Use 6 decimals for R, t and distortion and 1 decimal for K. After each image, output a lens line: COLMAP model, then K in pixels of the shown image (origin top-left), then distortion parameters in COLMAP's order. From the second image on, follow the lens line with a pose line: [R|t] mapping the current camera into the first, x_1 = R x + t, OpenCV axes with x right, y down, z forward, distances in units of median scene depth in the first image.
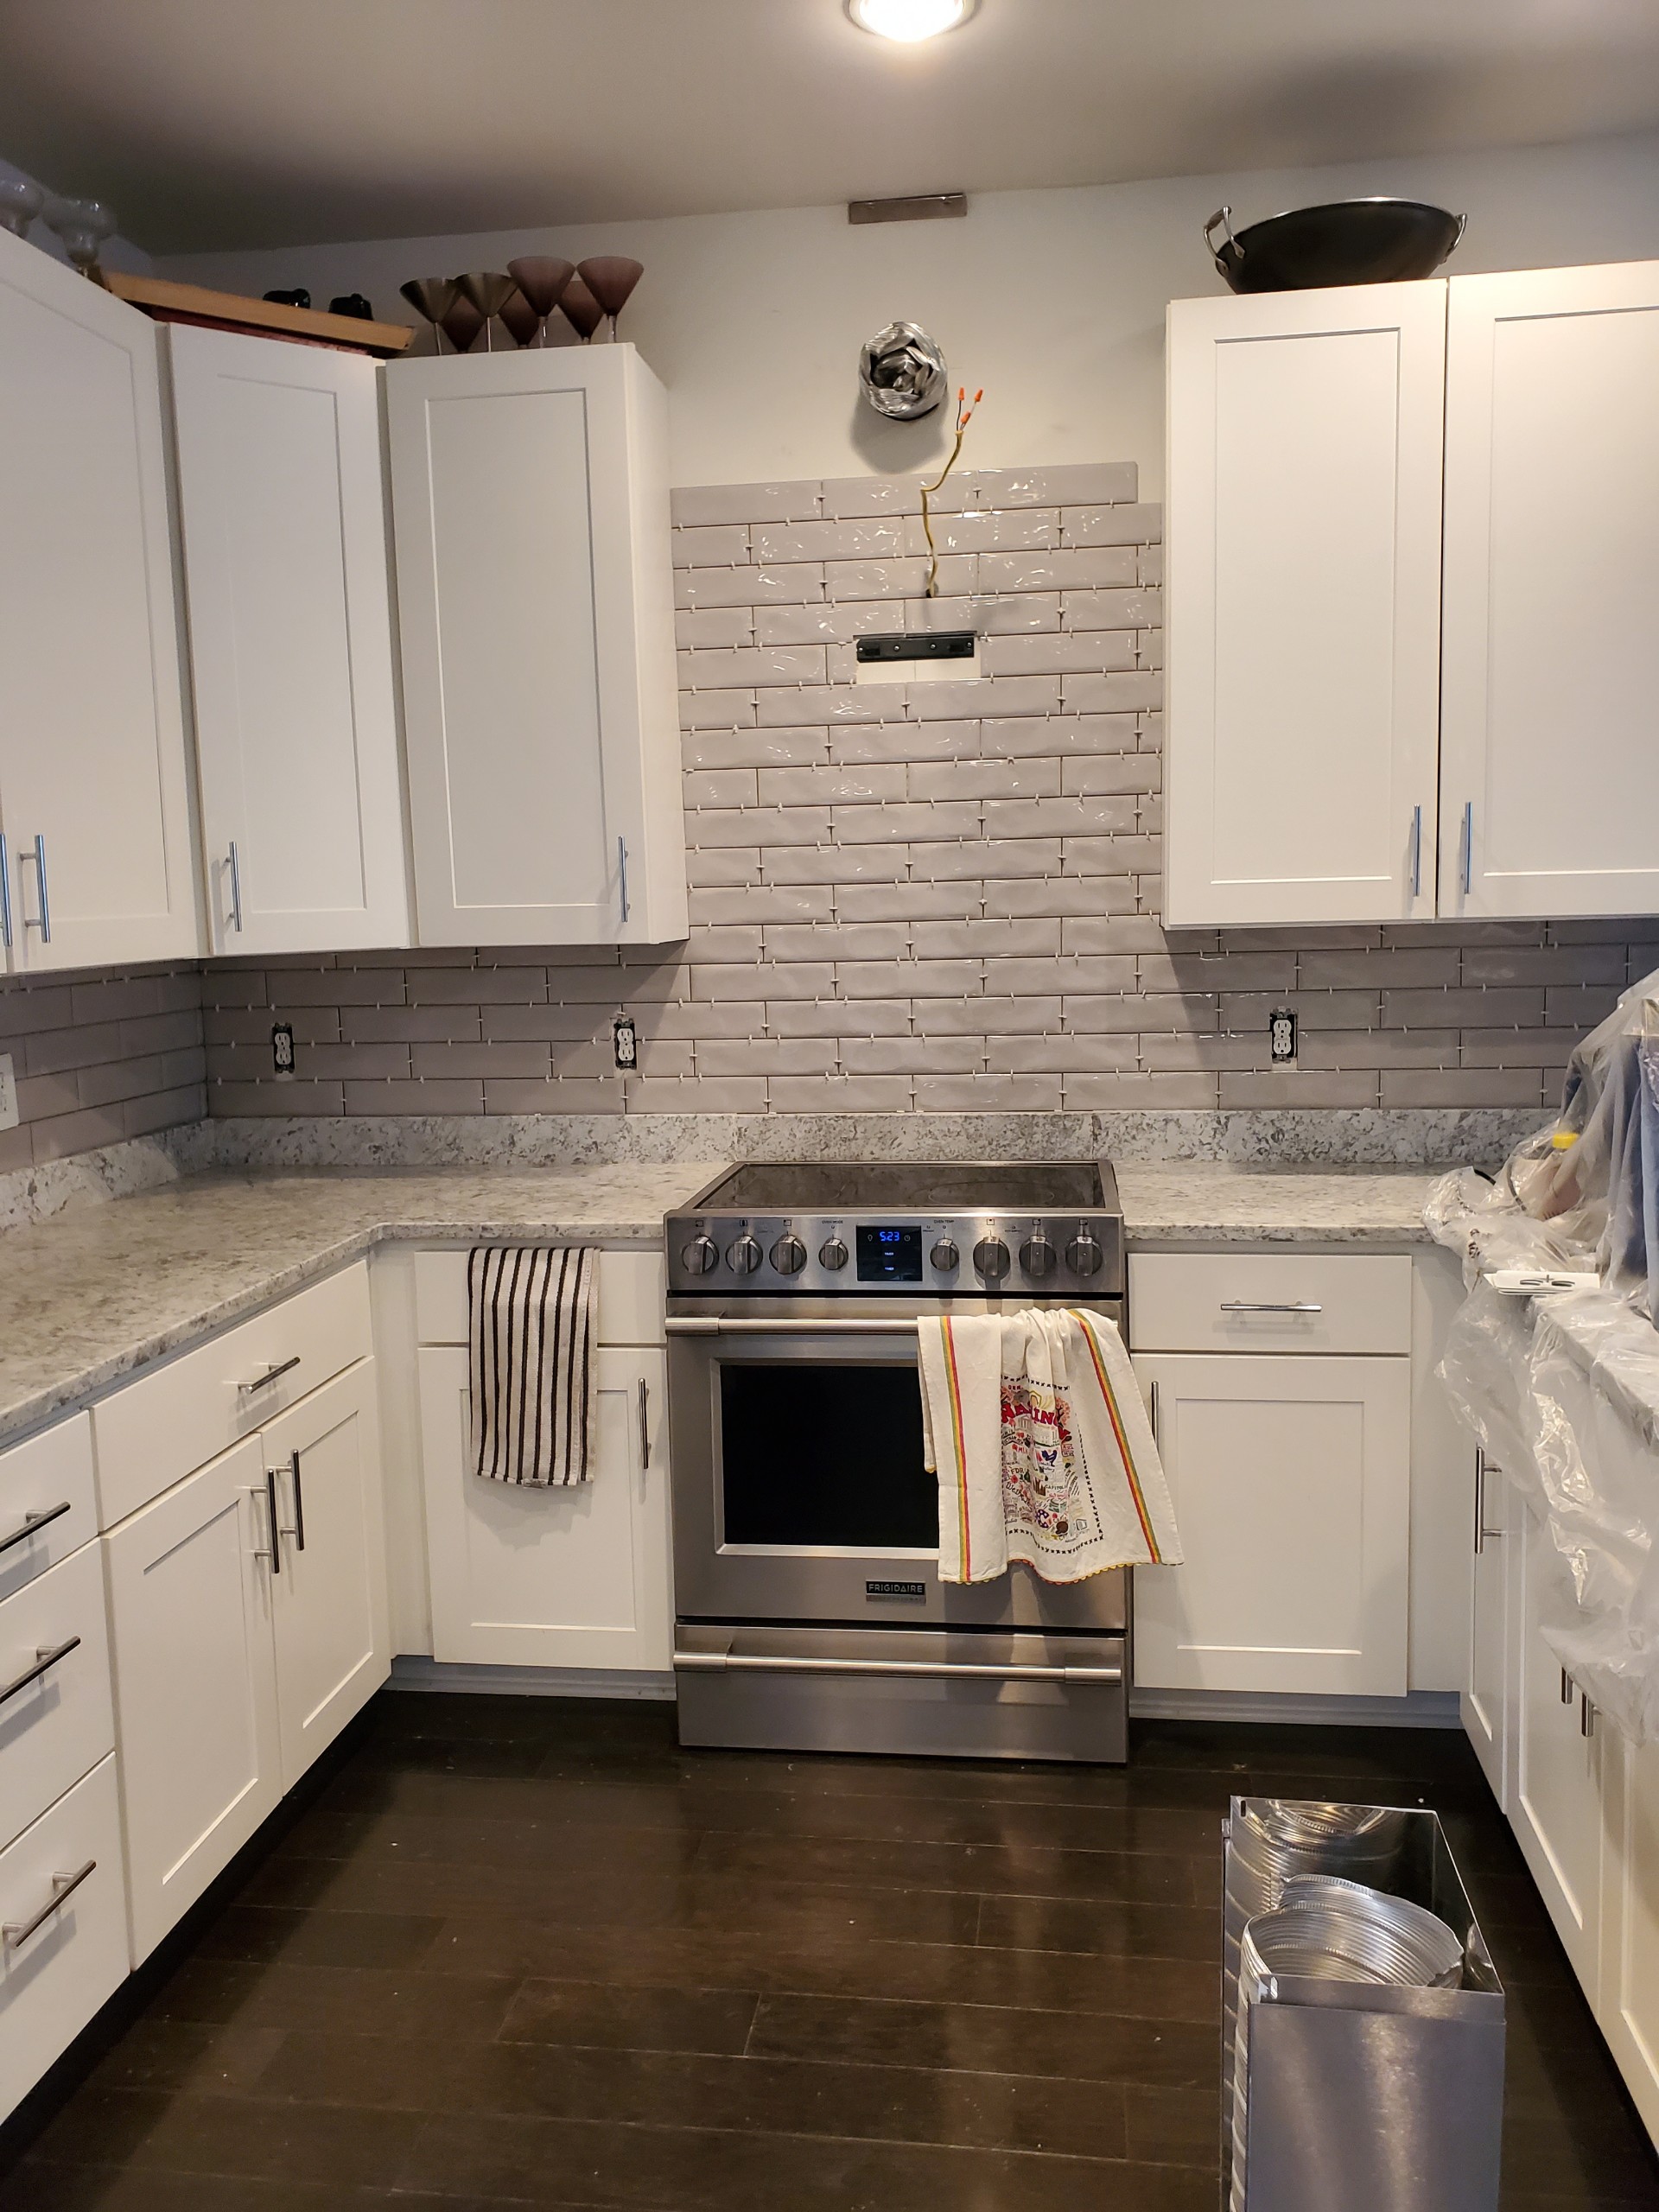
lens RADIAL K [[1696.6, 0, 829.5], [0, 1696.6, 1106.0], [0, 0, 1]] dist [0.004332, 0.002075]
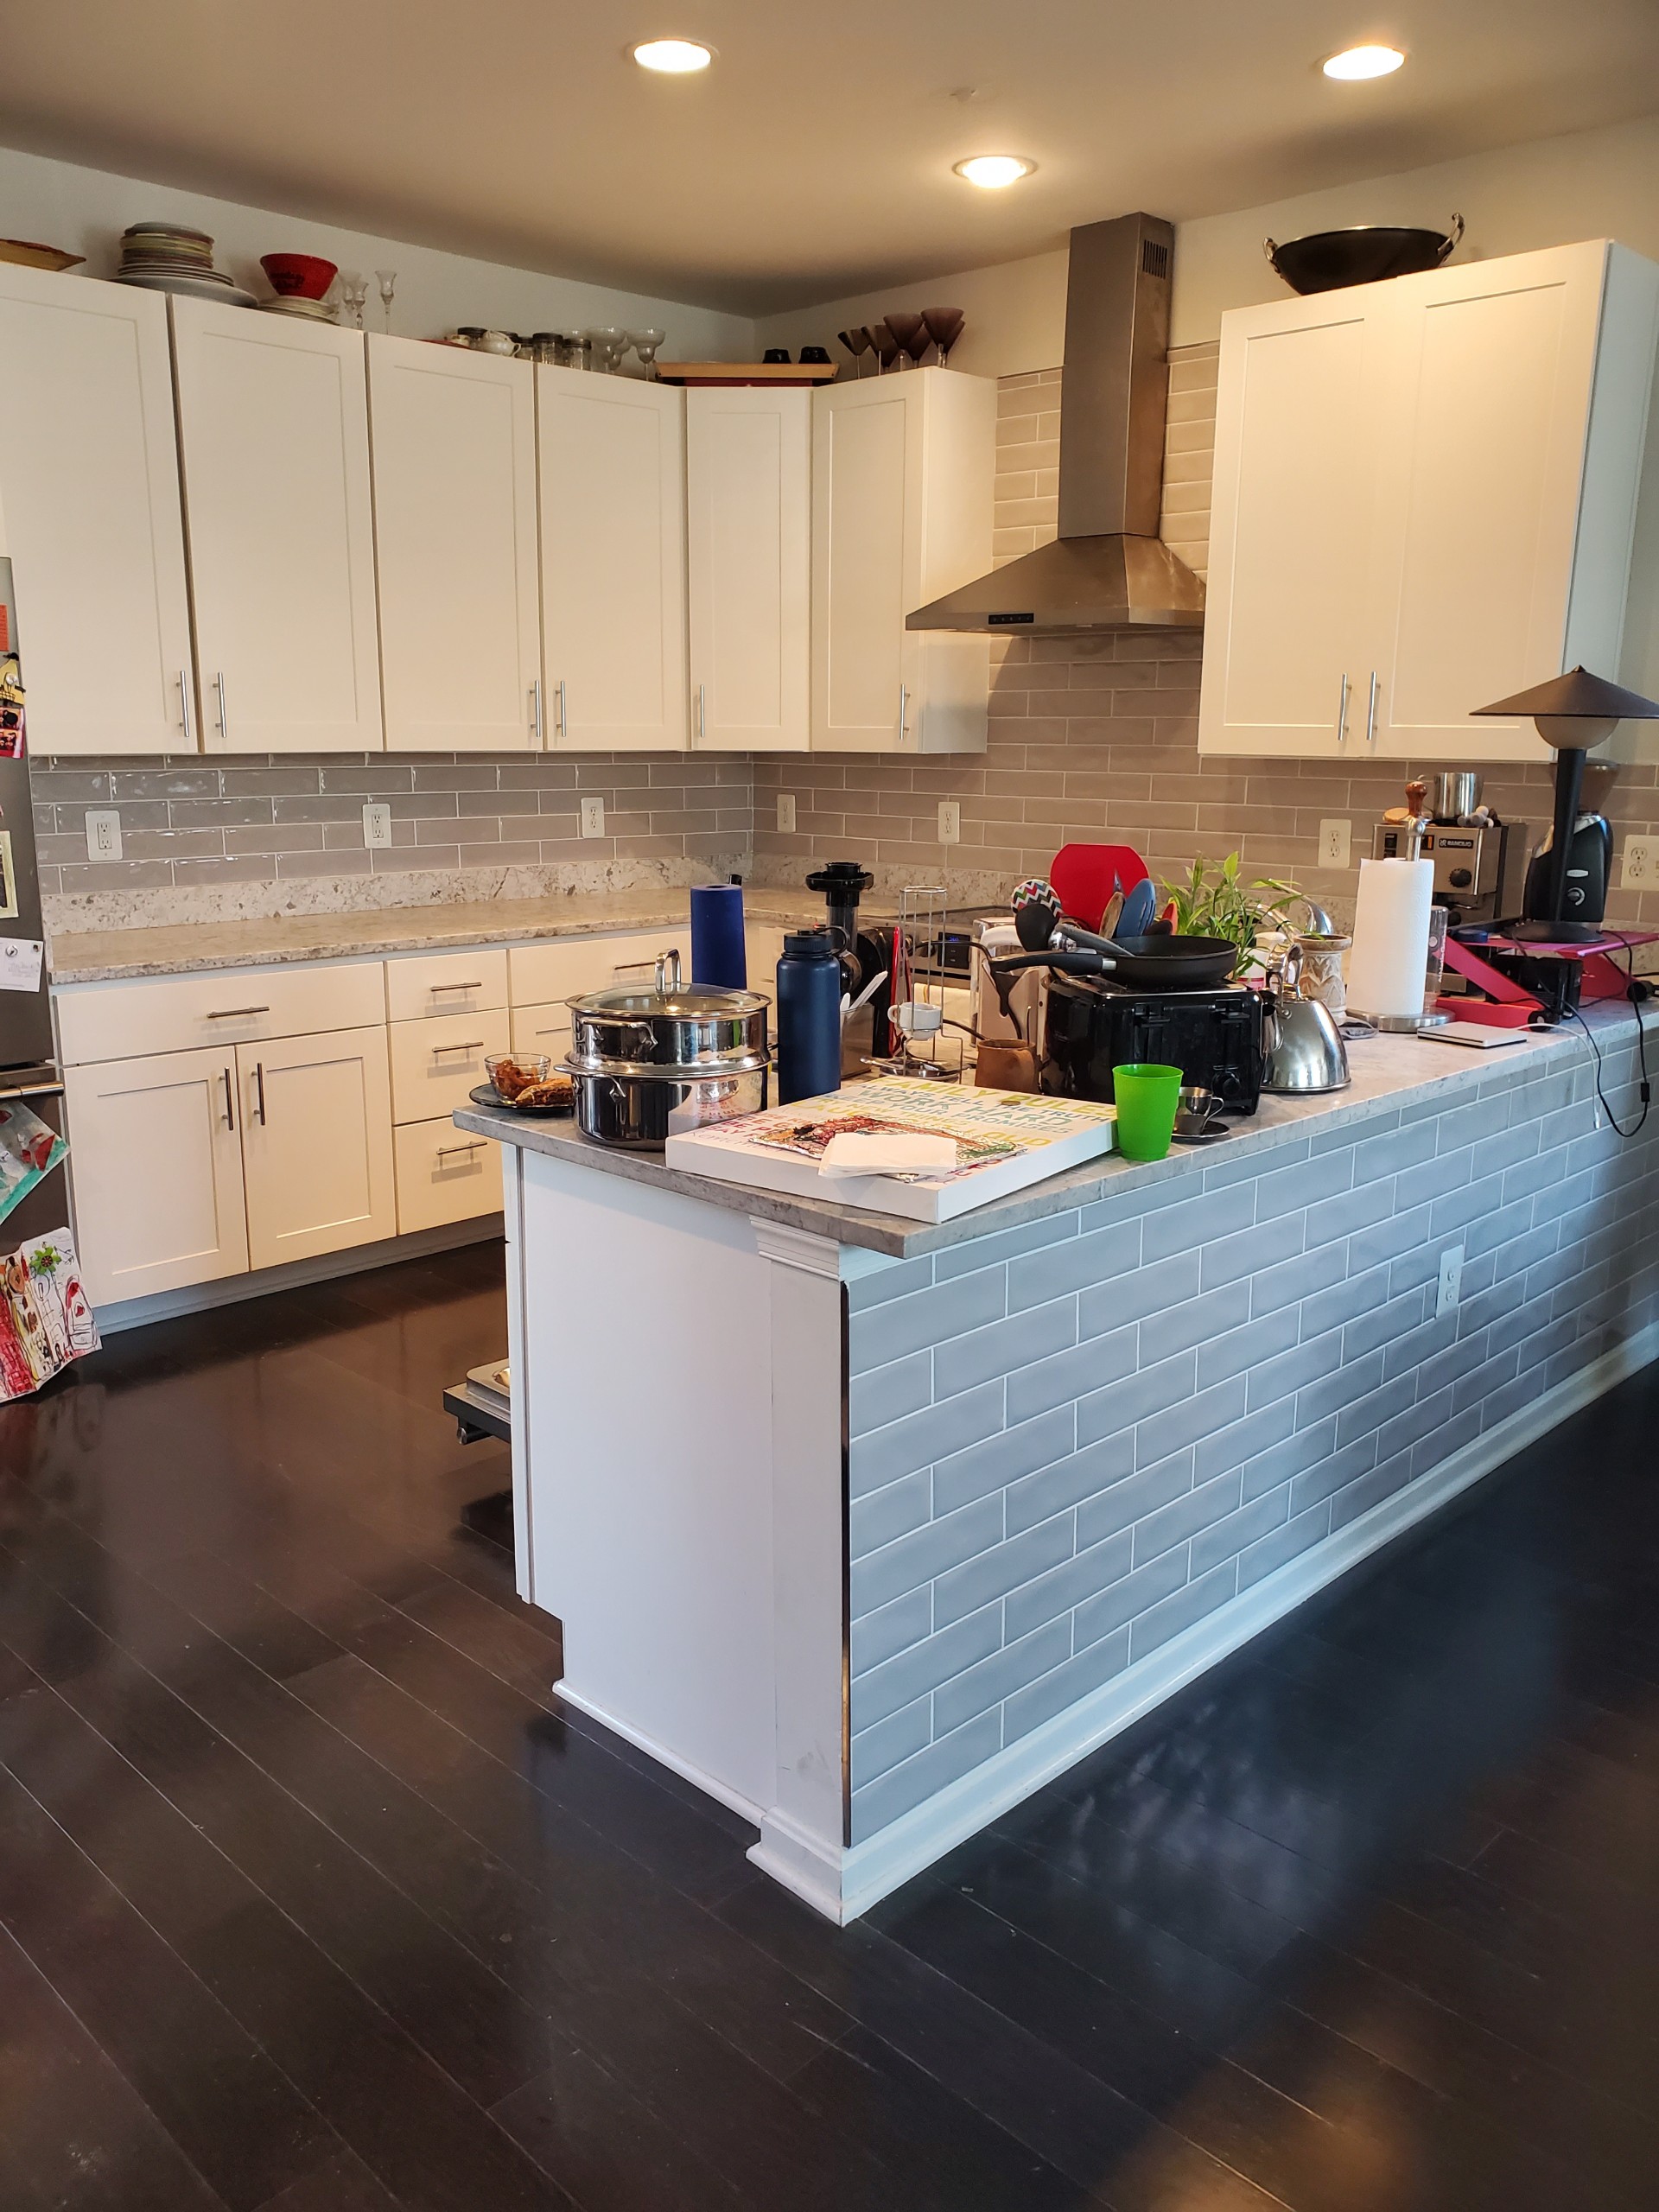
lens RADIAL K [[1696.6, 0, 829.5], [0, 1696.6, 1106.0], [0, 0, 1]] dist [0.004332, 0.002075]
pose [[0.799677, 0.170129, -0.575824, 0.836700], [-0.105682, 0.983928, 0.143937, 0.007482], [0.591057, -0.054249, 0.804804, -0.363460]]
